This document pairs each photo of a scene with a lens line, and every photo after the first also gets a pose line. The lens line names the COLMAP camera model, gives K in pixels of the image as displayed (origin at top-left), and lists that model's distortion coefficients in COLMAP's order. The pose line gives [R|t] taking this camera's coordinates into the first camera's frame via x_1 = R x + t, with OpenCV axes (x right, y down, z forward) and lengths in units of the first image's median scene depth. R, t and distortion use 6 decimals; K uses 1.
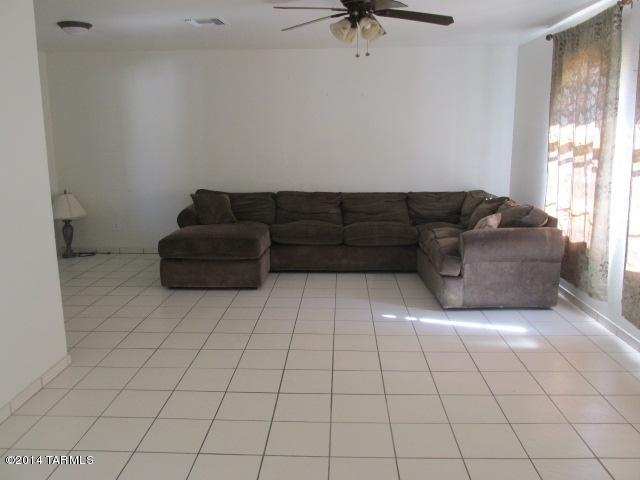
lens RADIAL K [[530.2, 0, 320.0], [0, 530.2, 240.0], [0, 0, 1]] dist [-0.022724, 0.001668]
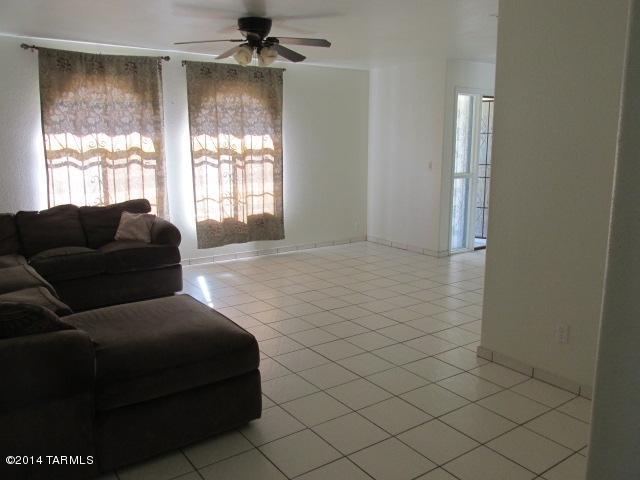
lens RADIAL K [[530.2, 0, 320.0], [0, 530.2, 240.0], [0, 0, 1]] dist [-0.022724, 0.001668]
pose [[-0.601608, -0.133587, 0.787542, -0.864444], [0.168768, 0.942403, 0.288778, -0.270990], [-0.780759, 0.306643, -0.544412, 1.424509]]
